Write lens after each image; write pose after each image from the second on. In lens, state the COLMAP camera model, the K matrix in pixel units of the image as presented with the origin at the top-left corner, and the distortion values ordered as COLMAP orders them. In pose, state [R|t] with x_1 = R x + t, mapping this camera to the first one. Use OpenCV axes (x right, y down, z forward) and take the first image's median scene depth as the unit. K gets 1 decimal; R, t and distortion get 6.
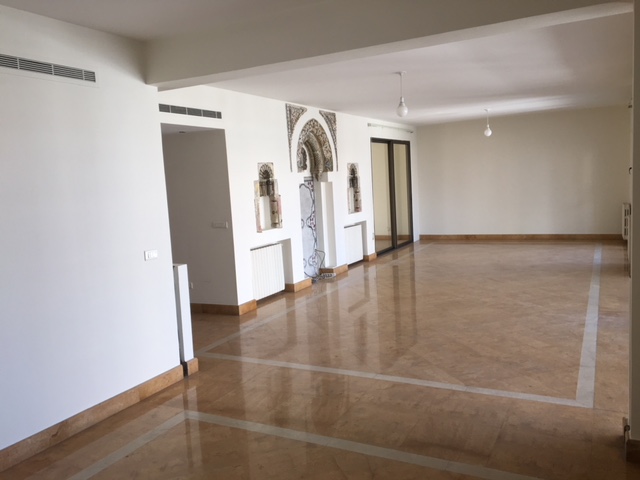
lens RADIAL K [[534.6, 0, 319.5], [0, 534.6, 236.8], [0, 0, 1]] dist [0.071395, -0.108205]
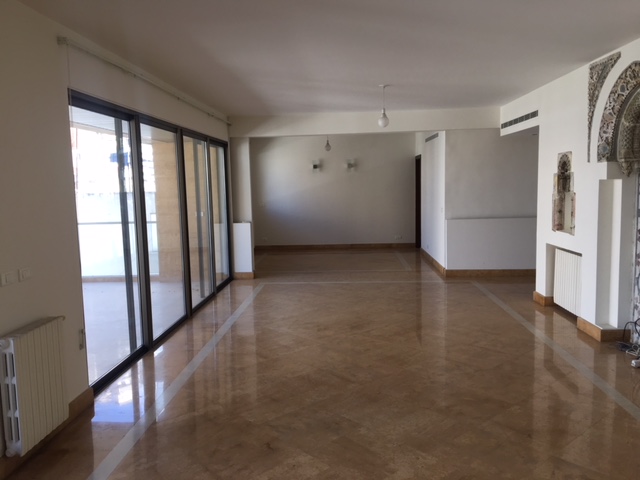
lens RADIAL K [[534.6, 0, 320.1], [0, 534.6, 239.8], [0, 0, 1]] dist [0.071395, -0.108205]
pose [[-0.906347, 0.120707, -0.404927, 0.550067], [0.030350, 0.974450, 0.222547, -0.185868], [0.421443, 0.189415, -0.886853, 1.462765]]
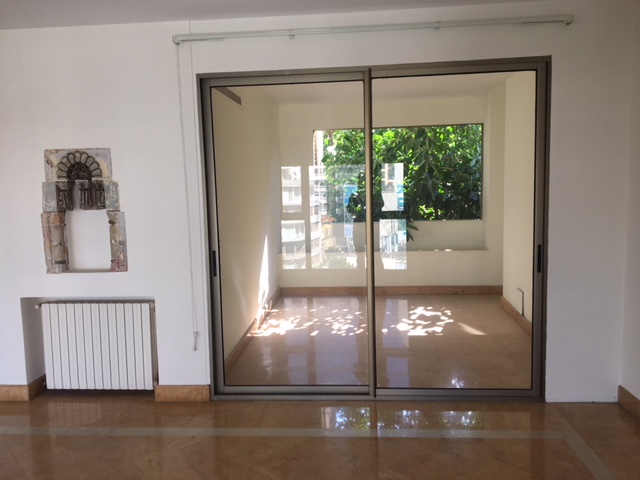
lens RADIAL K [[534.6, 0, 321.6], [0, 534.6, 235.8], [0, 0, 1]] dist [0.071395, -0.108205]
pose [[0.402301, 0.137693, -0.905094, 0.624326], [-0.093035, 0.989656, 0.109205, -0.165046], [0.910768, 0.040273, 0.410950, 1.228538]]
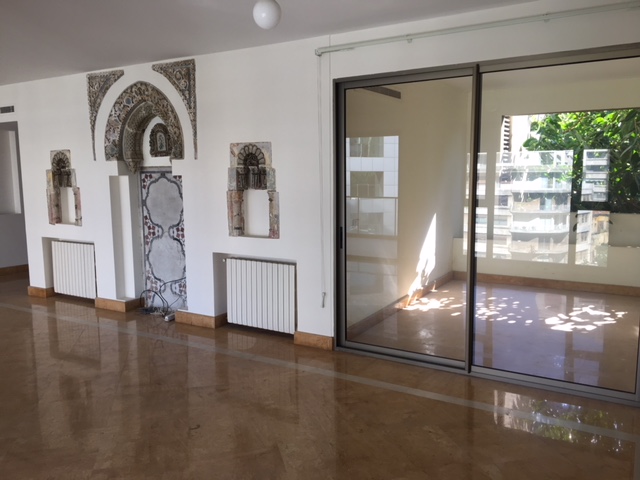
lens RADIAL K [[534.6, 0, 319.8], [0, 534.6, 239.6], [0, 0, 1]] dist [0.071395, -0.108205]
pose [[-0.052916, 0.183794, -0.981539, 0.723493], [-0.092807, 0.977757, 0.188089, -0.183900], [0.994277, 0.101046, -0.034681, 1.341659]]
